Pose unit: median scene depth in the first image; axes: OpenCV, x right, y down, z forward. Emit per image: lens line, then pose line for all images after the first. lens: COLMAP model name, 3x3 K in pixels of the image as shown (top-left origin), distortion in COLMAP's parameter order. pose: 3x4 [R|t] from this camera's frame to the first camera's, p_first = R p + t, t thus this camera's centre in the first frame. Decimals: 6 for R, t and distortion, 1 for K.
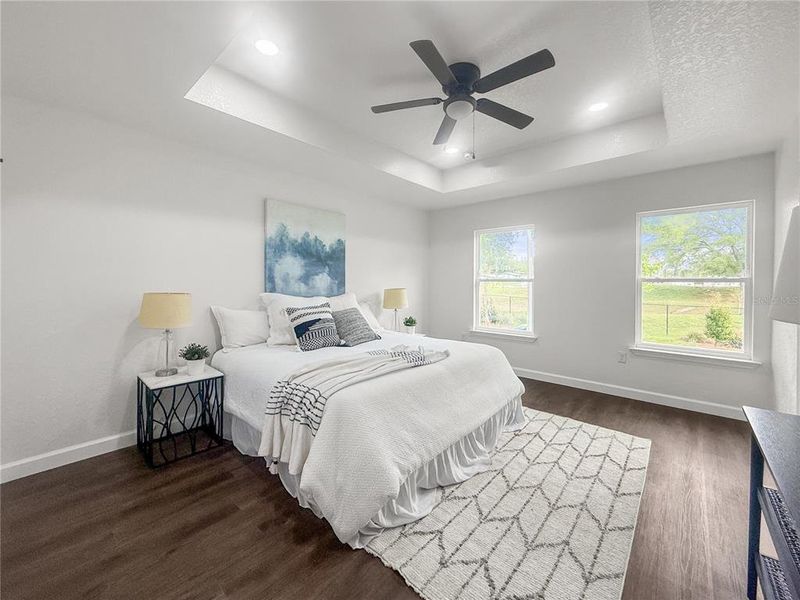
lens RADIAL K [[327.4, 0, 400.0], [0, 327.4, 280.6], [0, 0, 1]] dist [0.019791, -0.000046]
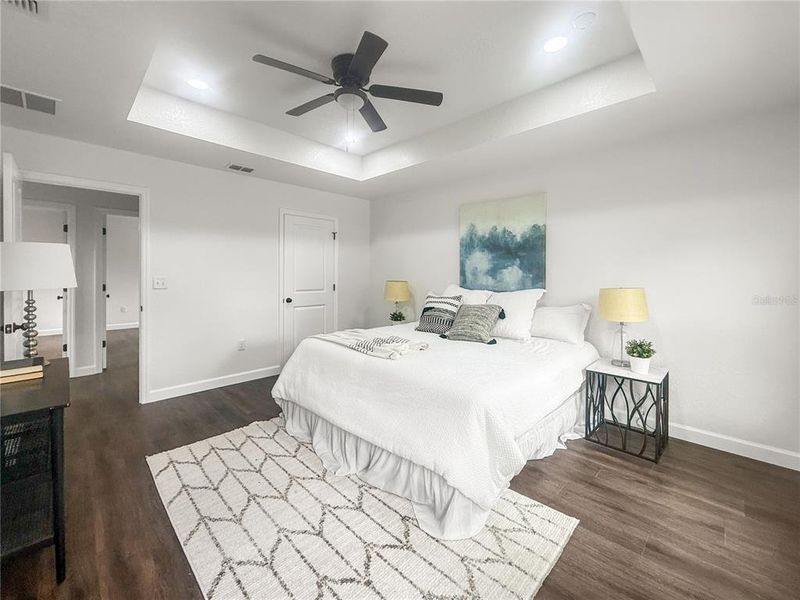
lens RADIAL K [[326.6, 0, 403.8], [0, 326.6, 280.6], [0, 0, 1]] dist [0.000315, 0.000142]
pose [[-0.048289, 0.017266, -0.998684, 0.743995], [-0.001912, 0.999847, 0.017378, 0.002637], [0.998832, 0.002748, -0.048249, 0.788444]]
